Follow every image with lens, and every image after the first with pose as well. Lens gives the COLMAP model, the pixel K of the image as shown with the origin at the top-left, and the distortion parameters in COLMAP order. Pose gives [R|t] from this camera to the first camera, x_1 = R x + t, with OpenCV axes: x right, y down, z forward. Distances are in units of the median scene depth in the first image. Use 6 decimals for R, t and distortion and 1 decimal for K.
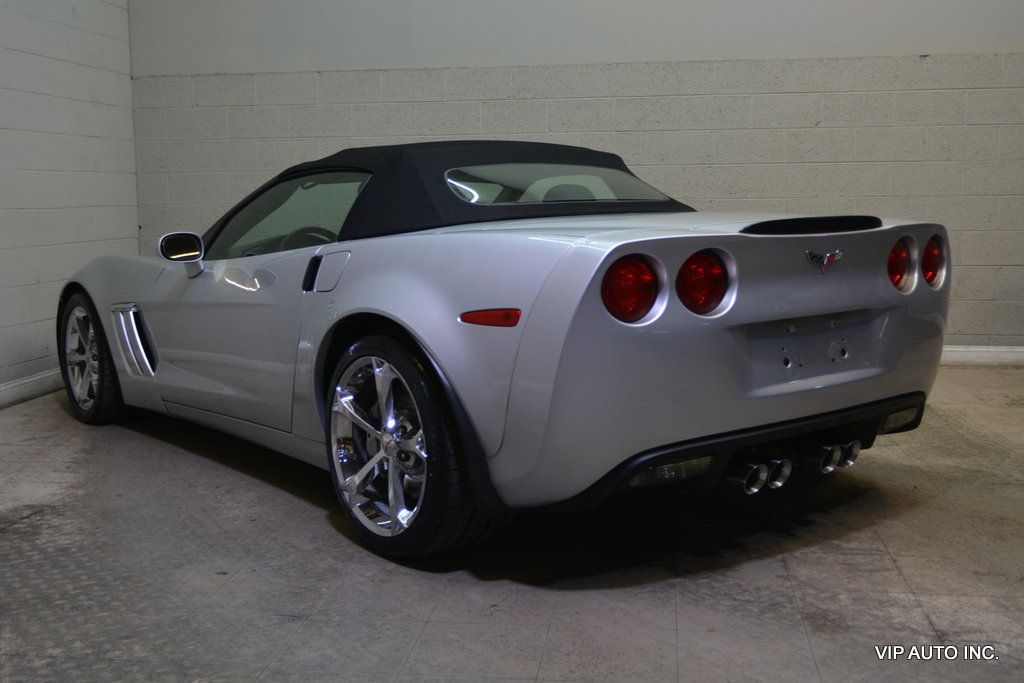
lens RADIAL K [[1164.2, 0, 512.0], [0, 1164.2, 341.5], [0, 0, 1]] dist [-0.005522, -0.009832]
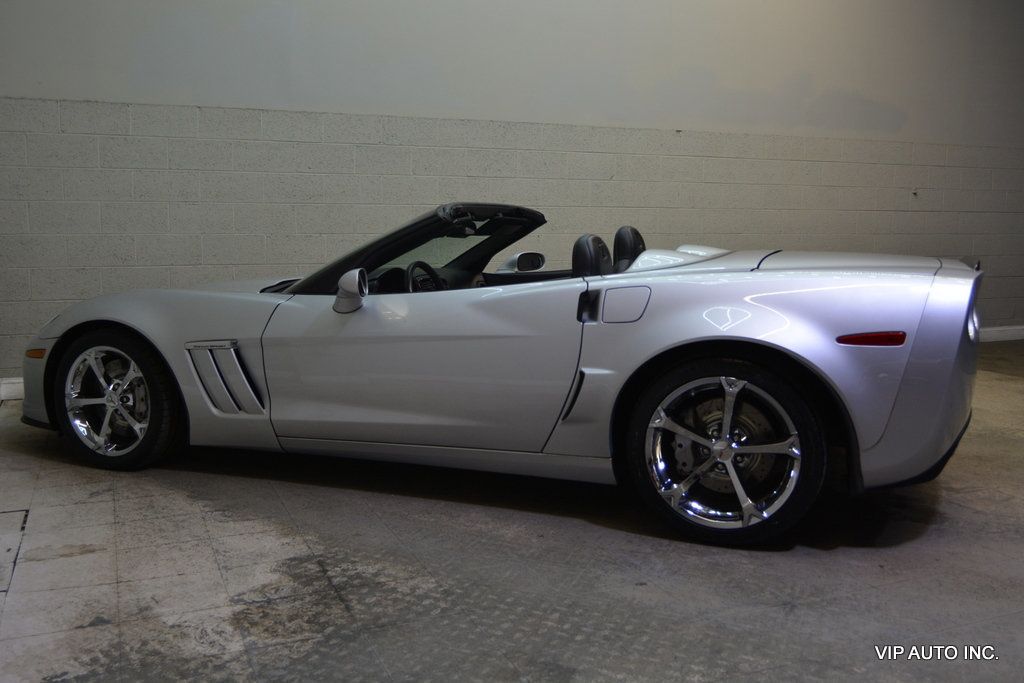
lens RADIAL K [[957.4, 0, 512.0], [0, 957.4, 341.5], [0, 0, 1]] dist [-0.017466, 0.007744]
pose [[0.853948, -0.048716, 0.518073, -0.704217], [0.049151, 0.998708, 0.012894, -0.040093], [-0.518032, 0.014453, 0.855239, 0.253326]]
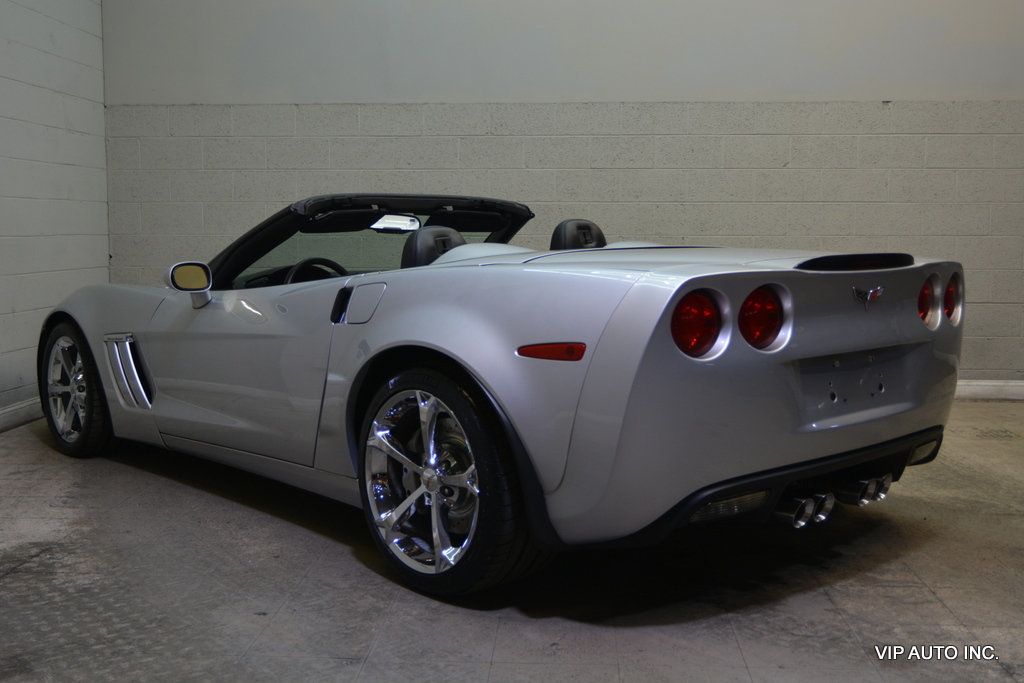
lens RADIAL K [[1128.5, 0, 512.0], [0, 1128.5, 341.5], [0, 0, 1]] dist [-0.011002, 0.007709]
pose [[0.997080, 0.005926, 0.076131, -0.099563], [-0.003850, 0.999617, -0.027390, -0.001990], [-0.076264, 0.027017, 0.996722, 0.037532]]
